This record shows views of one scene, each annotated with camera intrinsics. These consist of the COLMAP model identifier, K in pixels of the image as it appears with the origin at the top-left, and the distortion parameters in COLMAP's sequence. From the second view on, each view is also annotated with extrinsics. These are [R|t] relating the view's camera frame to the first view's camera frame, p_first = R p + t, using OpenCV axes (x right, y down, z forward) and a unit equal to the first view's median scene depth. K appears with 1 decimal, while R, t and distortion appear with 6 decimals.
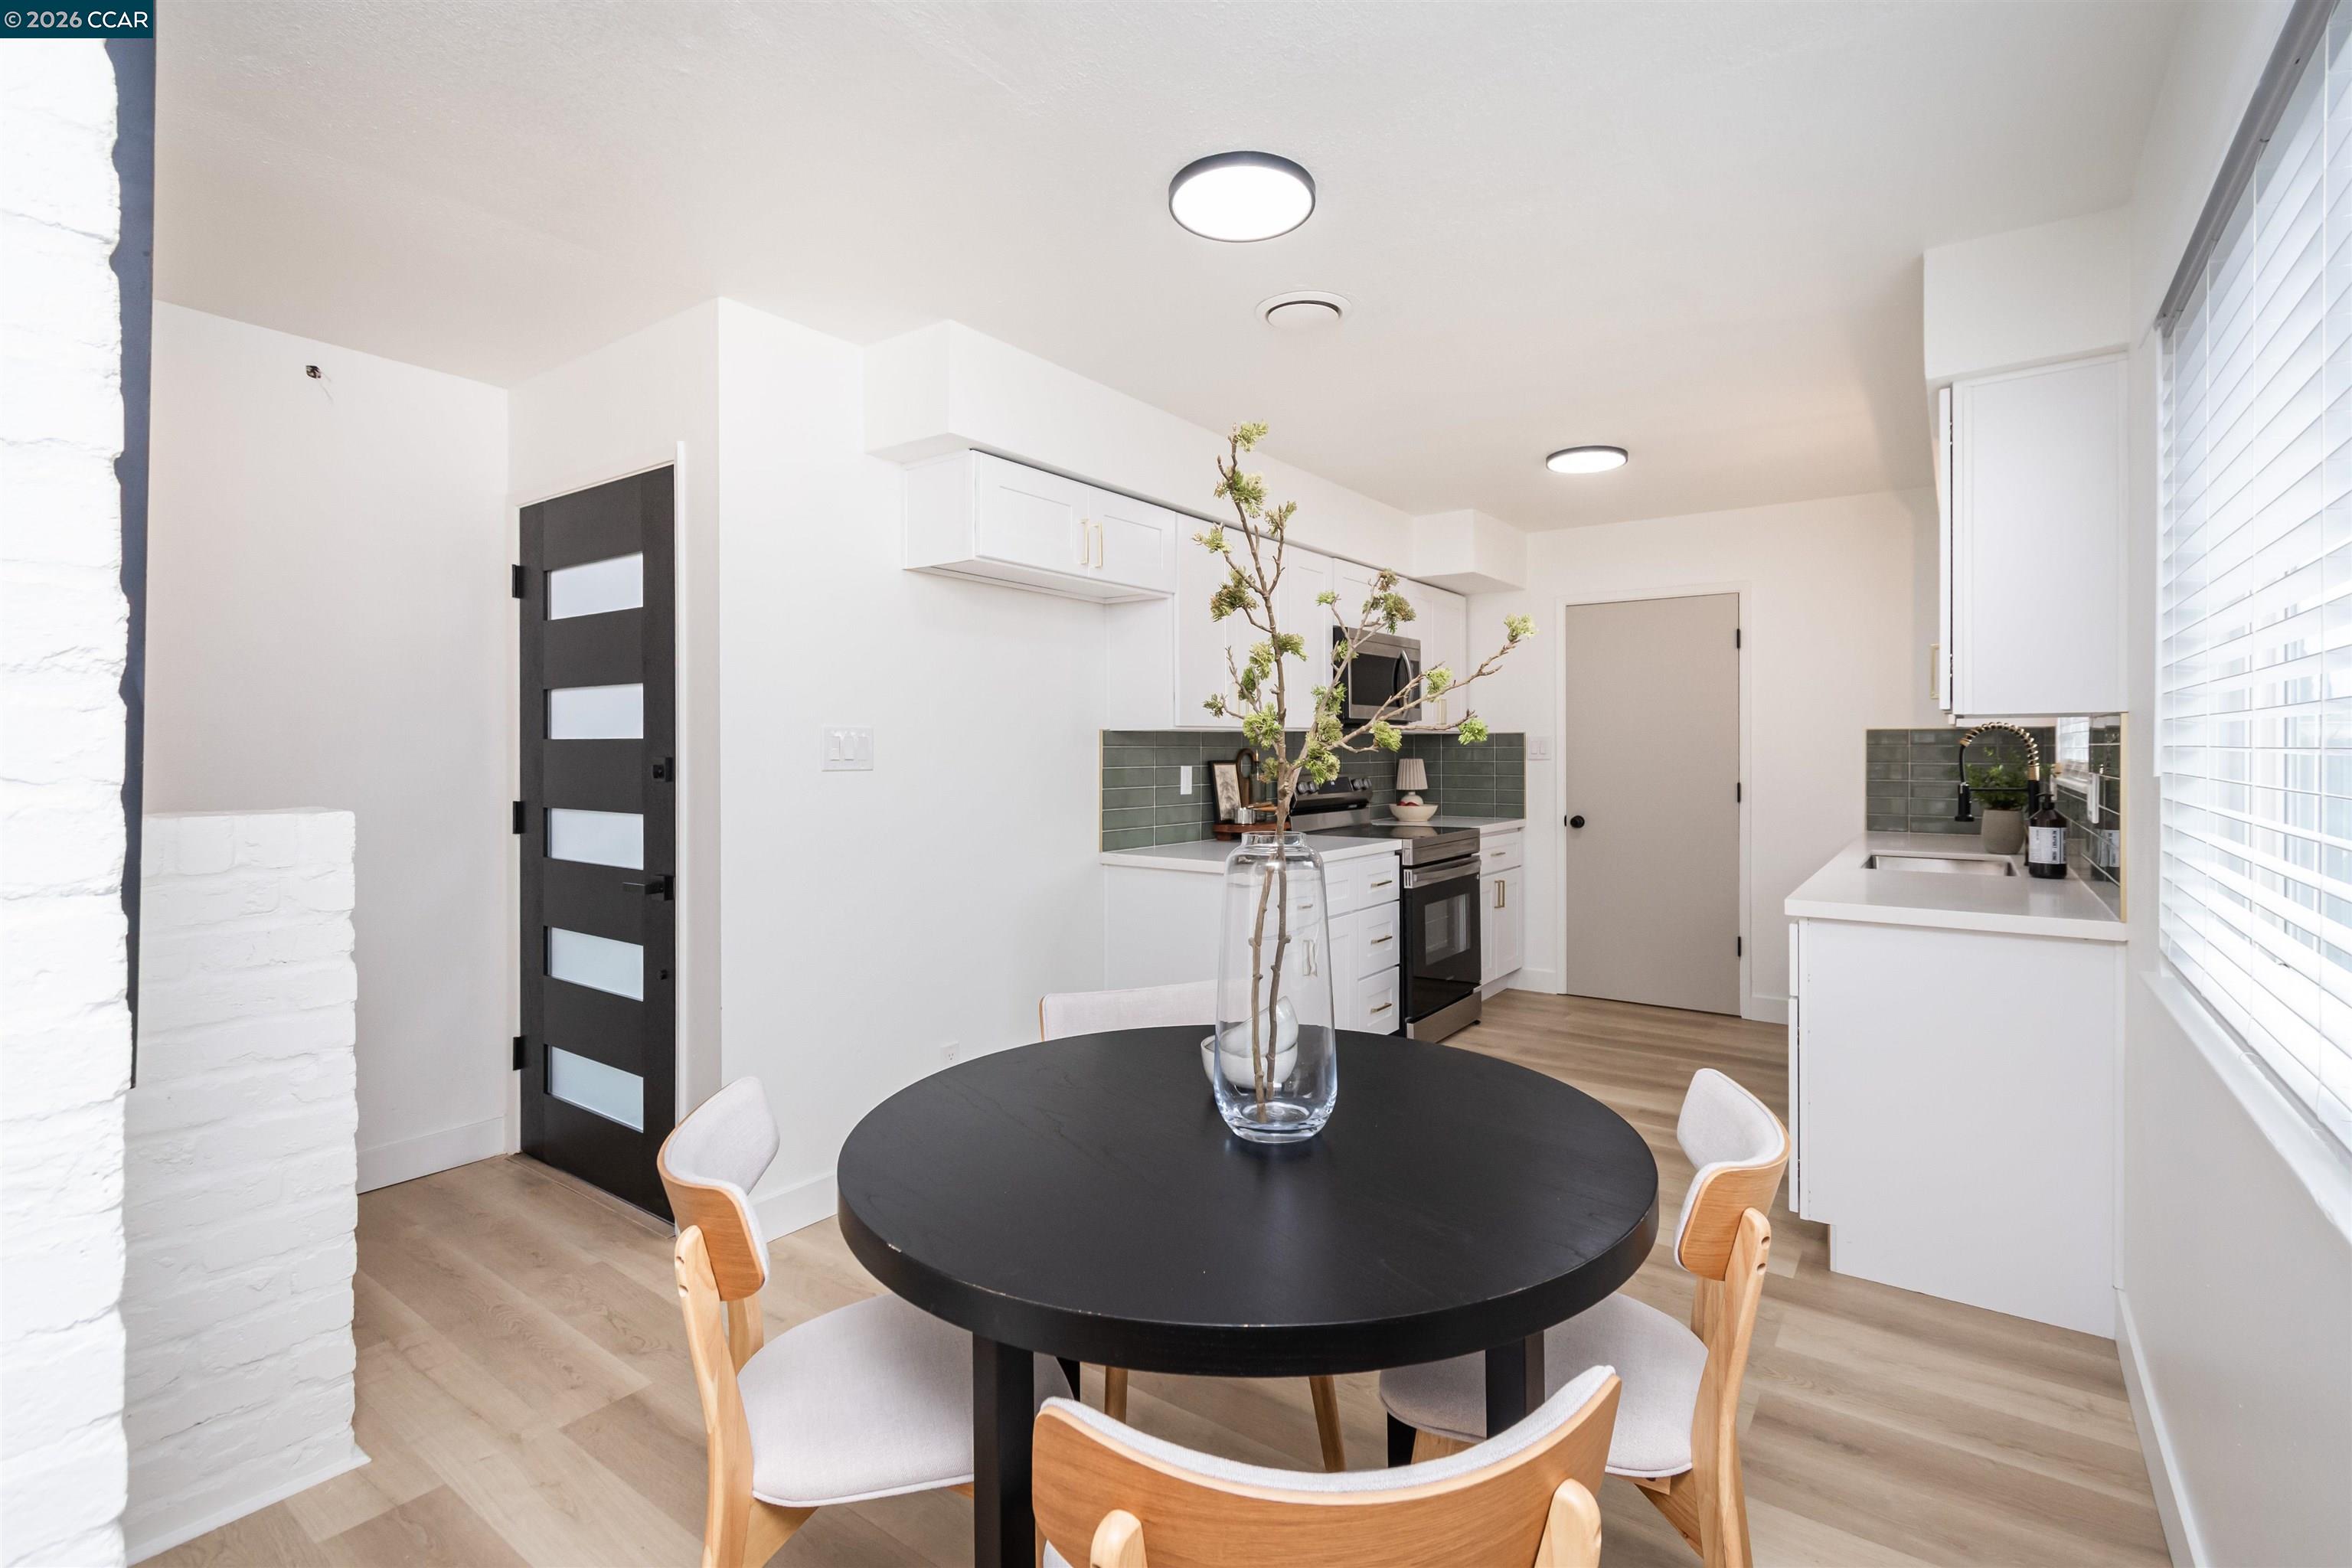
lens RADIAL K [[1081.1, 0, 1177.0], [0, 1081.1, 747.9], [0, 0, 1]] dist [-0.001412, -0.000162]
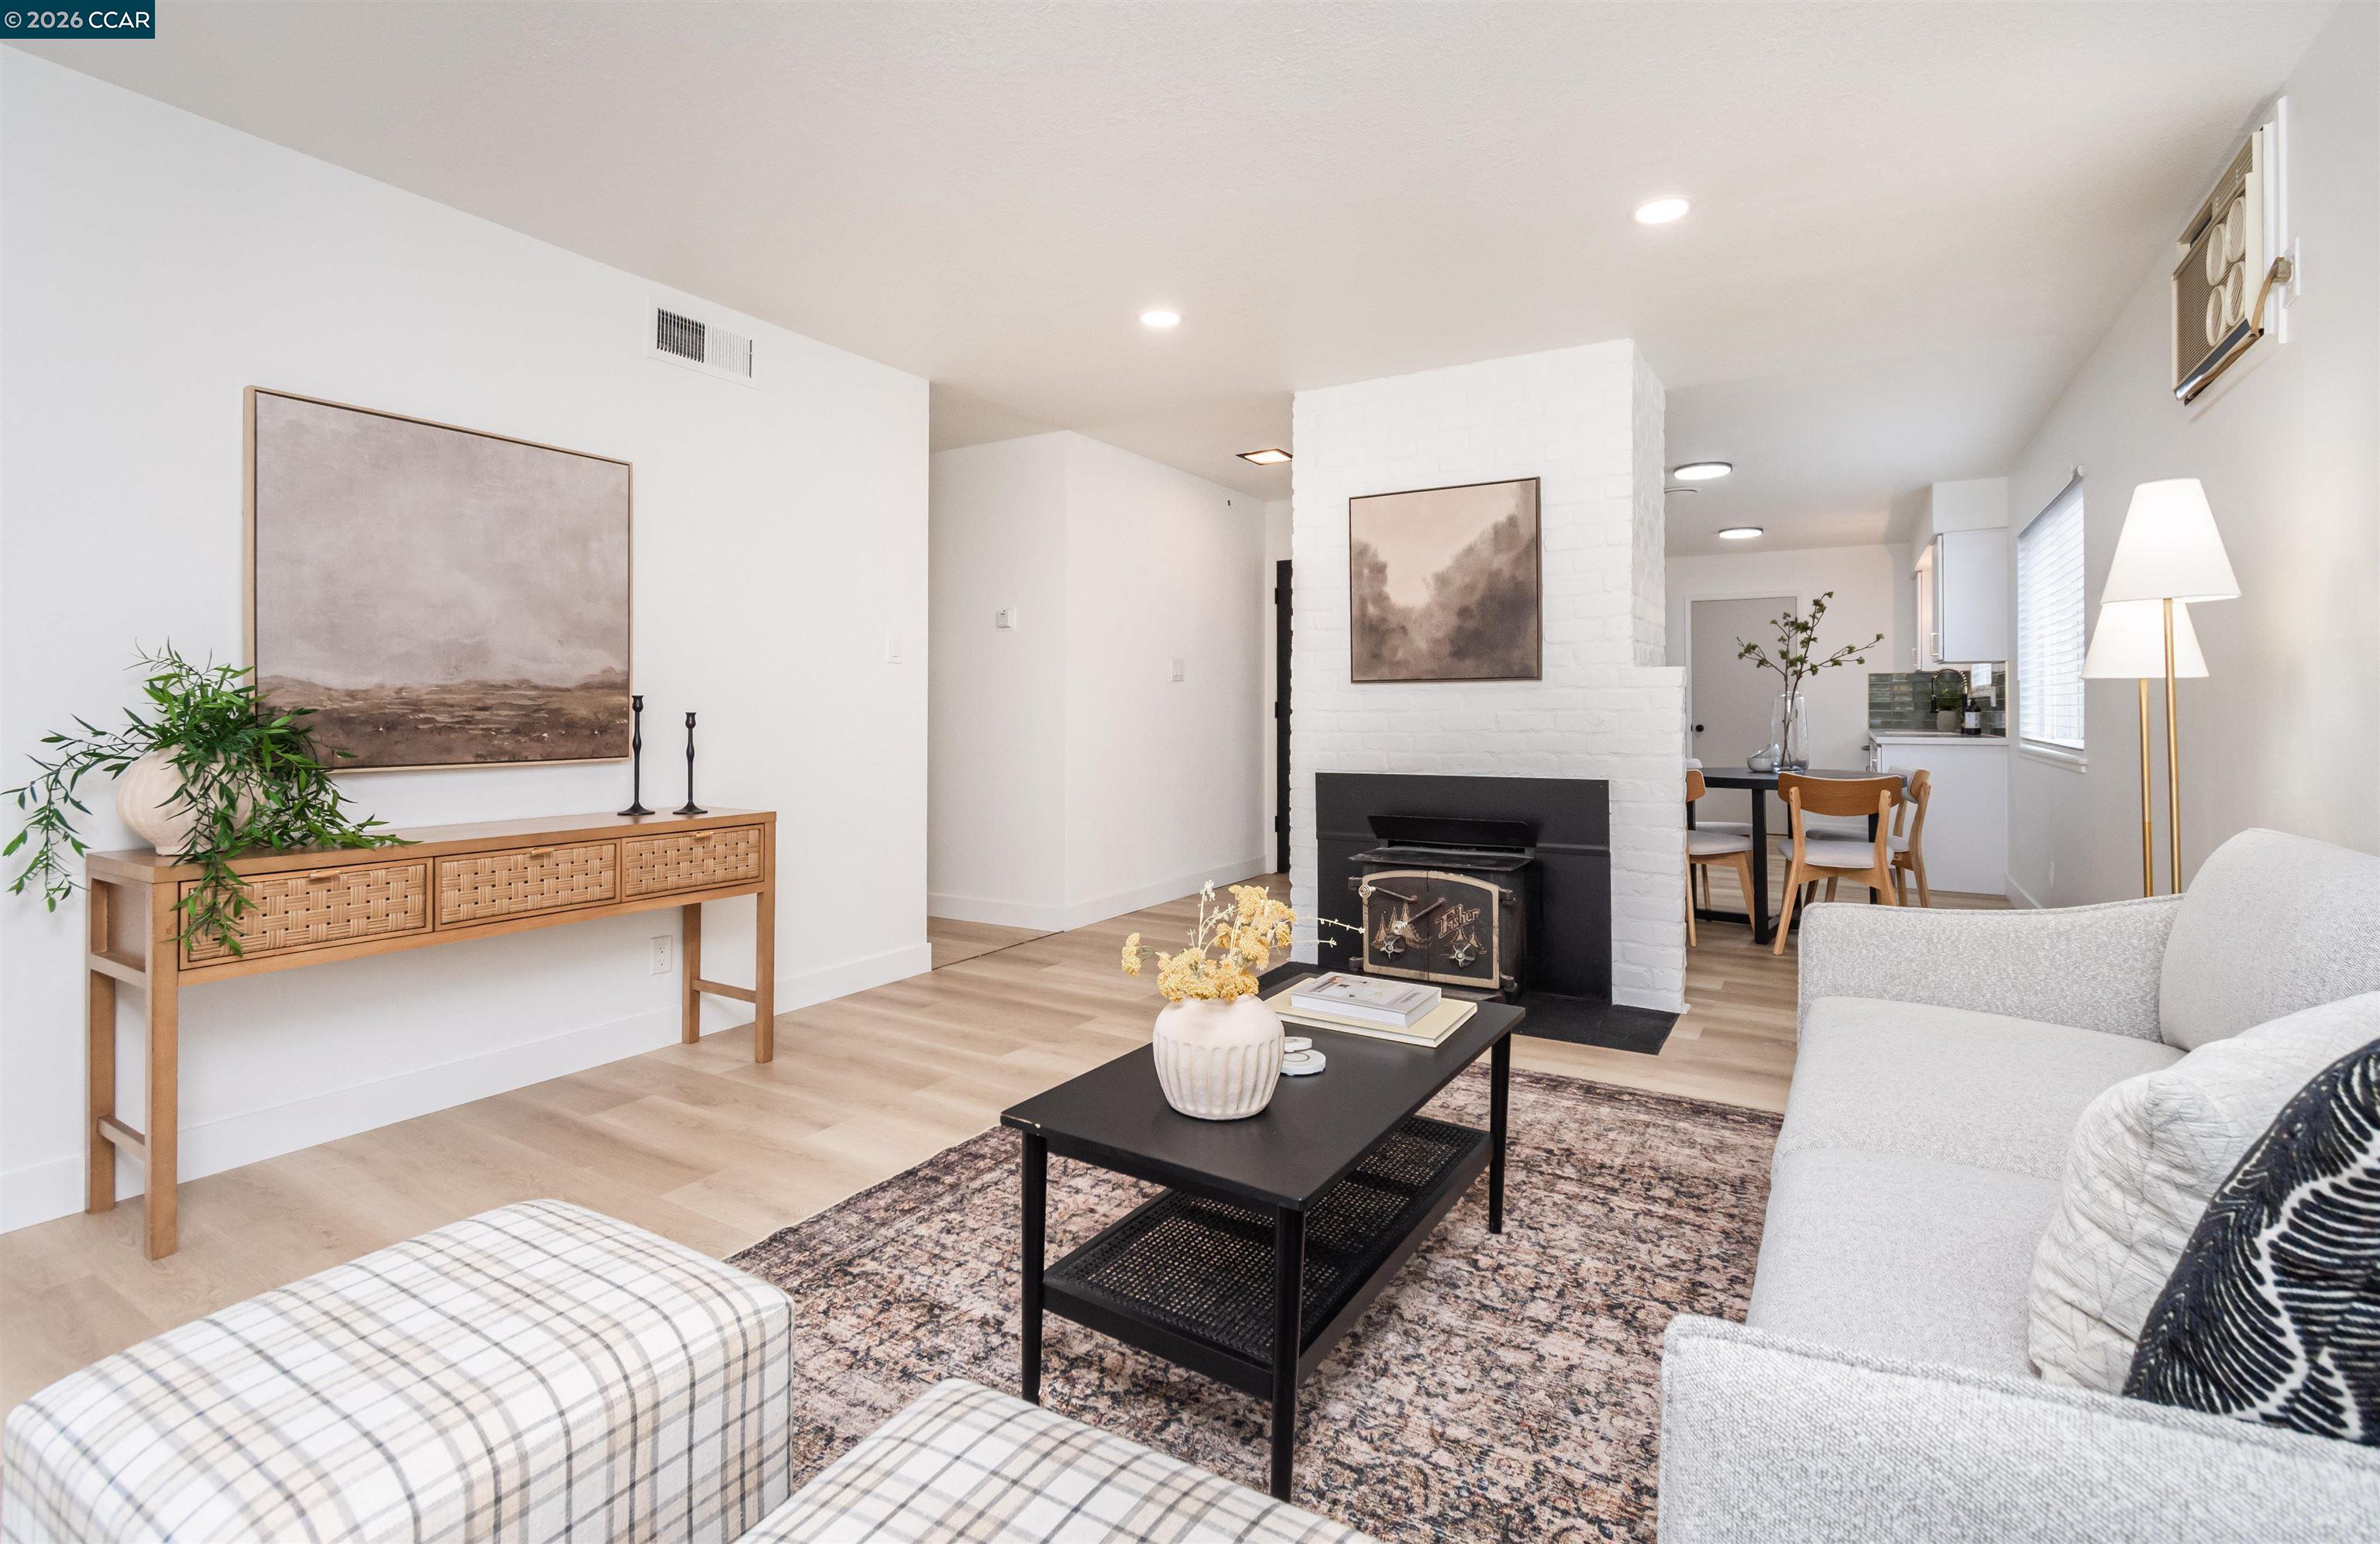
lens RADIAL K [[1070.4, 0, 1190.0], [0, 1070.4, 701.1], [0, 0, 1]] dist [0.000780, 0.000074]
pose [[0.996132, 0.000031, 0.087866, -0.984166], [0.000384, 0.999989, -0.004711, 0.055388], [-0.087865, 0.004727, 0.996121, -1.049218]]
